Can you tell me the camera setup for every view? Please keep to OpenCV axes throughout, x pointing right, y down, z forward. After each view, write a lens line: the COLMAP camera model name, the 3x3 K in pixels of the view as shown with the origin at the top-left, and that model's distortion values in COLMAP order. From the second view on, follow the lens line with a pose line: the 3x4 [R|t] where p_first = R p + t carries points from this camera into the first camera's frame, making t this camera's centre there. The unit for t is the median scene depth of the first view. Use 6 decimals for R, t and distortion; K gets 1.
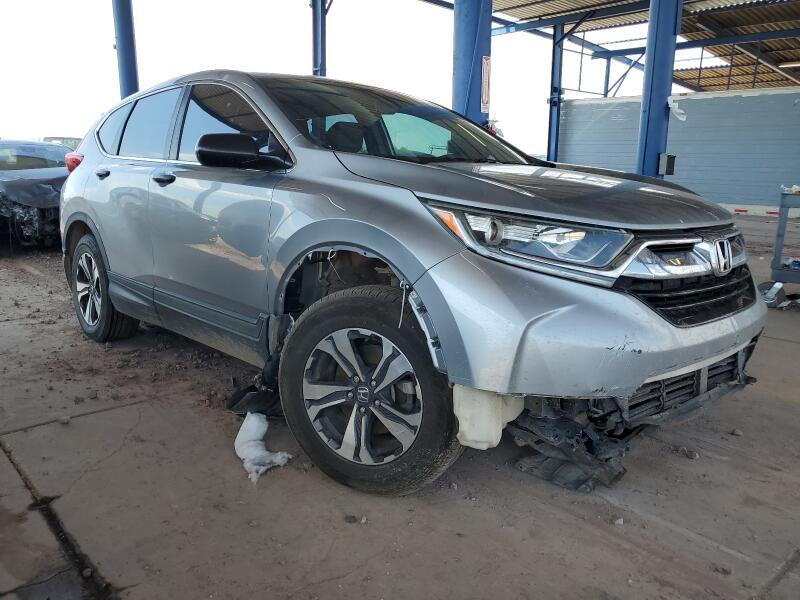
lens RADIAL K [[615.0, 0, 397.1], [0, 615.0, 299.3], [0, 0, 1]] dist [-0.002269, -0.000505]
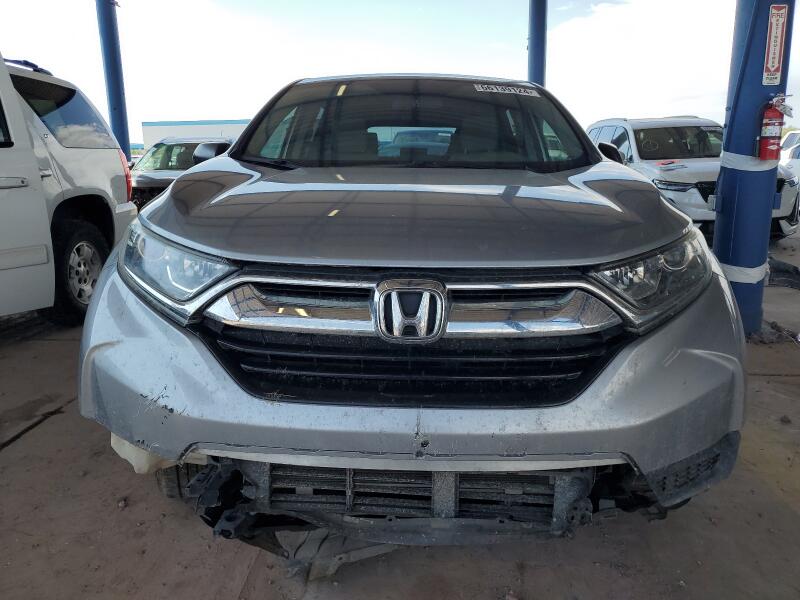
lens RADIAL K [[615.0, 0, 395.4], [0, 615.0, 298.3], [0, 0, 1]] dist [-0.002269, -0.000505]
pose [[0.732267, 0.141060, -0.666248, 0.984414], [-0.137570, 0.988784, 0.058147, -0.128010], [0.666978, 0.049077, 0.743460, 0.519225]]
